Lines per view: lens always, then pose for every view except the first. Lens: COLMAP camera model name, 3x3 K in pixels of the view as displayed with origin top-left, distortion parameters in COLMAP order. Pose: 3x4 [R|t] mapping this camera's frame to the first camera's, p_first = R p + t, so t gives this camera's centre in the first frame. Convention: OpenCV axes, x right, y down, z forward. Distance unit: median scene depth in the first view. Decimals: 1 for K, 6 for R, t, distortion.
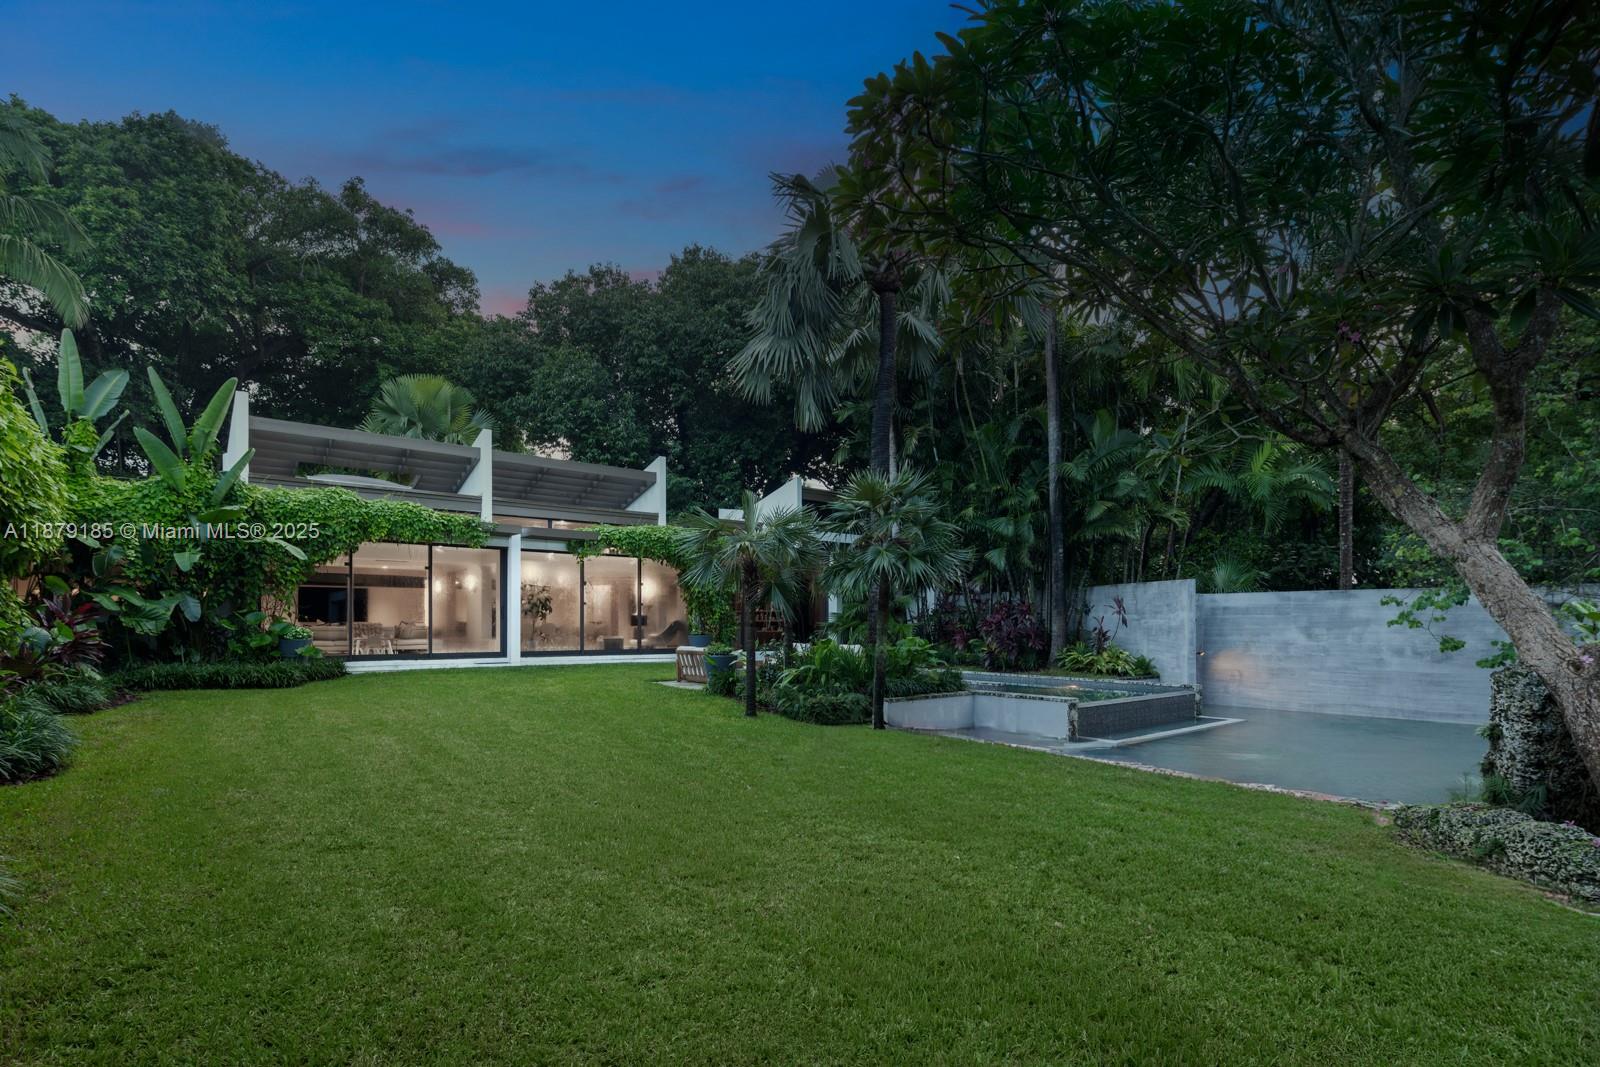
lens RADIAL K [[776.7, 0, 797.1], [0, 776.7, 608.0], [0, 0, 1]] dist [-0.001894, -0.001915]
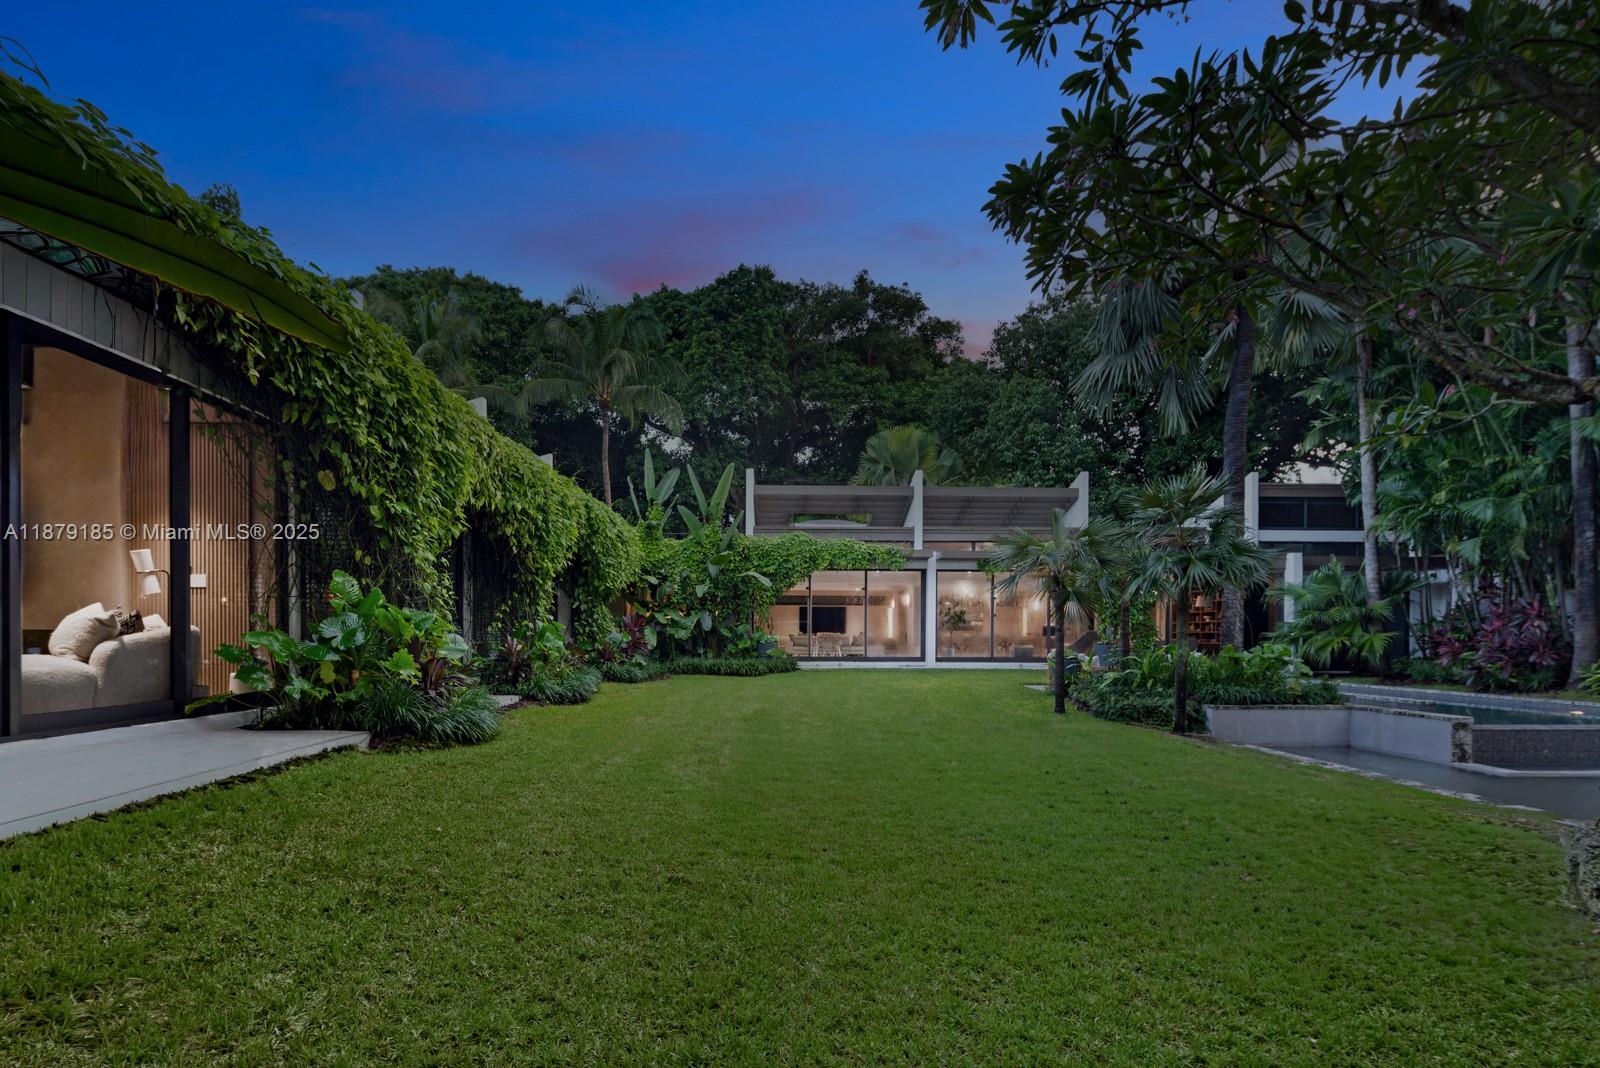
lens RADIAL K [[776.7, 0, 797.1], [0, 776.7, 608.5], [0, 0, 1]] dist [-0.001894, -0.001915]
pose [[0.793169, -0.022059, -0.608602, 0.182590], [0.009854, 0.999678, -0.023391, 0.007742], [0.608922, 0.012556, 0.793131, -0.056022]]
